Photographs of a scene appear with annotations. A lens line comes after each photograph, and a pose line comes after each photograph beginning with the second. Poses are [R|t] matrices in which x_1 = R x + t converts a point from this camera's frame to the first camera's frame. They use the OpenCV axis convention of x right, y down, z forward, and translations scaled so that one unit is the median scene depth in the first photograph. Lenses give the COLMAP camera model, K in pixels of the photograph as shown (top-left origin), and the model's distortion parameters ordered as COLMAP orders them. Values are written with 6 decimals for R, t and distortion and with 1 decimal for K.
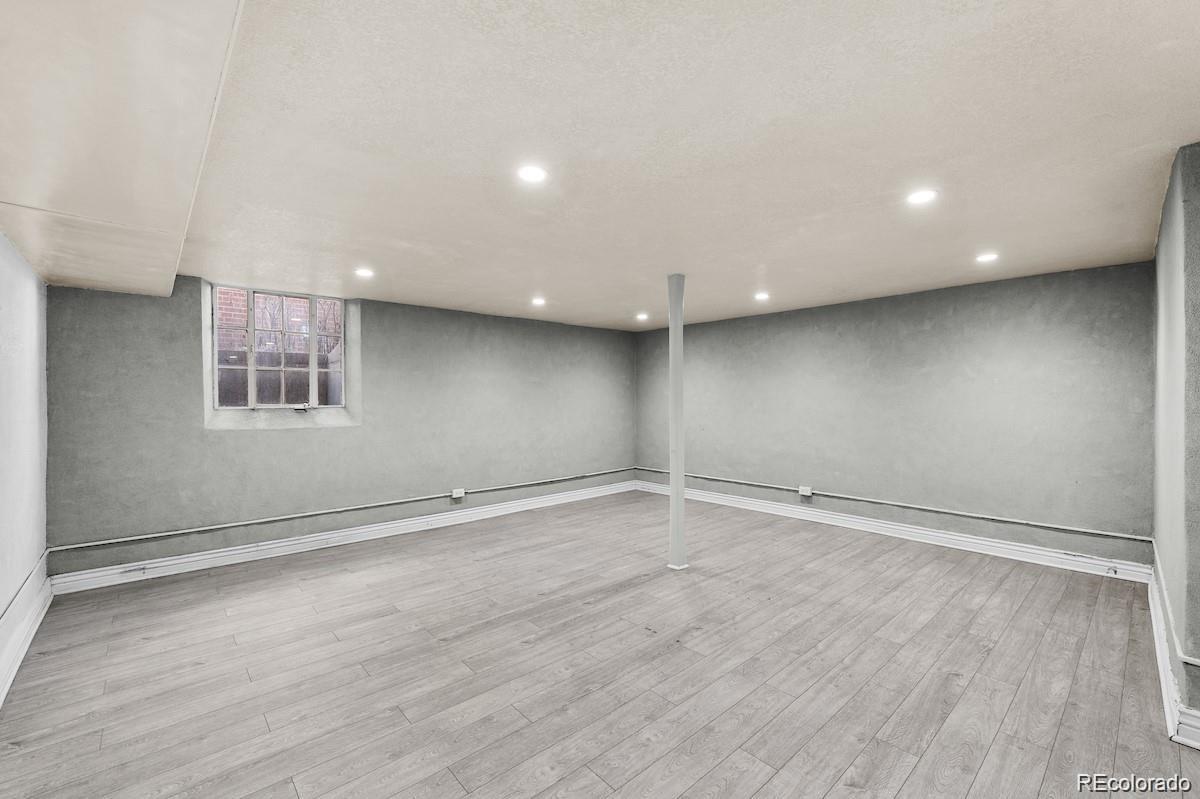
lens RADIAL K [[508.9, 0, 609.3], [0, 508.9, 403.4], [0, 0, 1]] dist [0.000687, -0.000984]
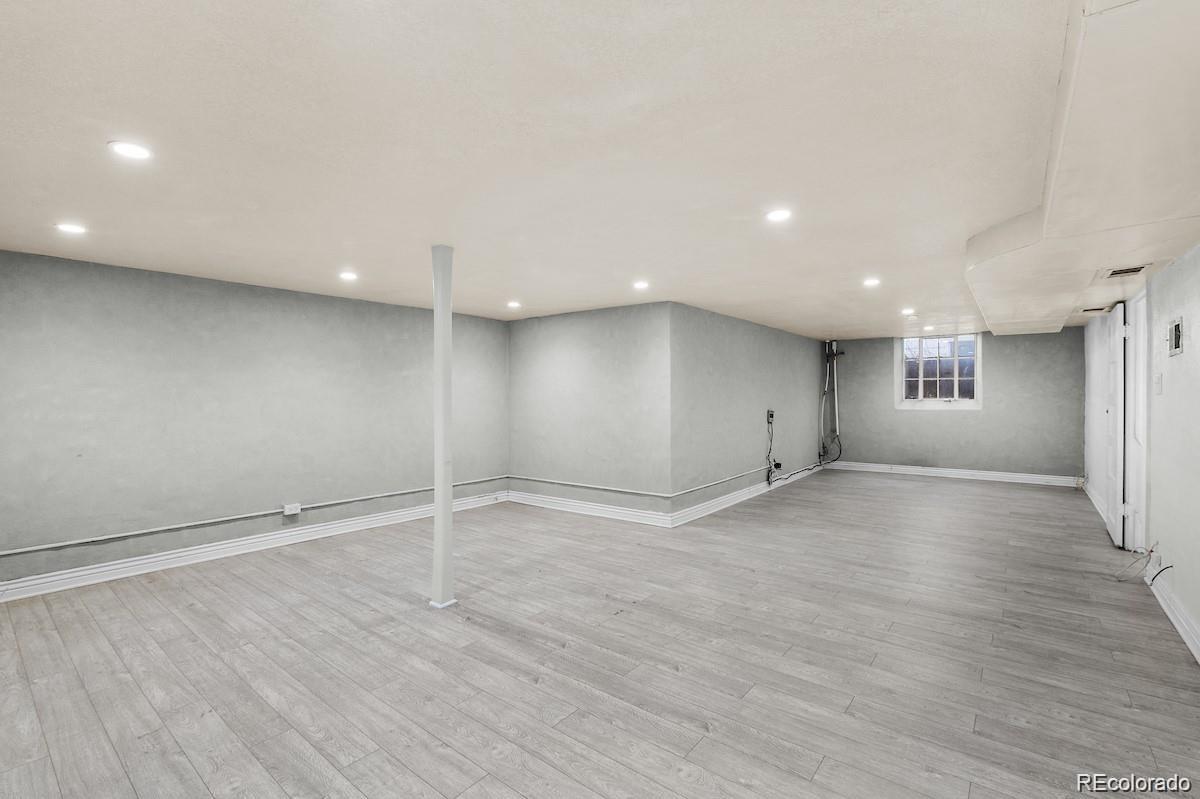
lens RADIAL K [[536.2, 0, 573.8], [0, 536.2, 390.5], [0, 0, 1]] dist [-0.008277, -0.001365]
pose [[-0.143266, 0.015287, 0.989566, -0.791188], [0.013217, 0.999821, -0.013532, -0.005084], [-0.989596, 0.011140, -0.143442, 0.963628]]
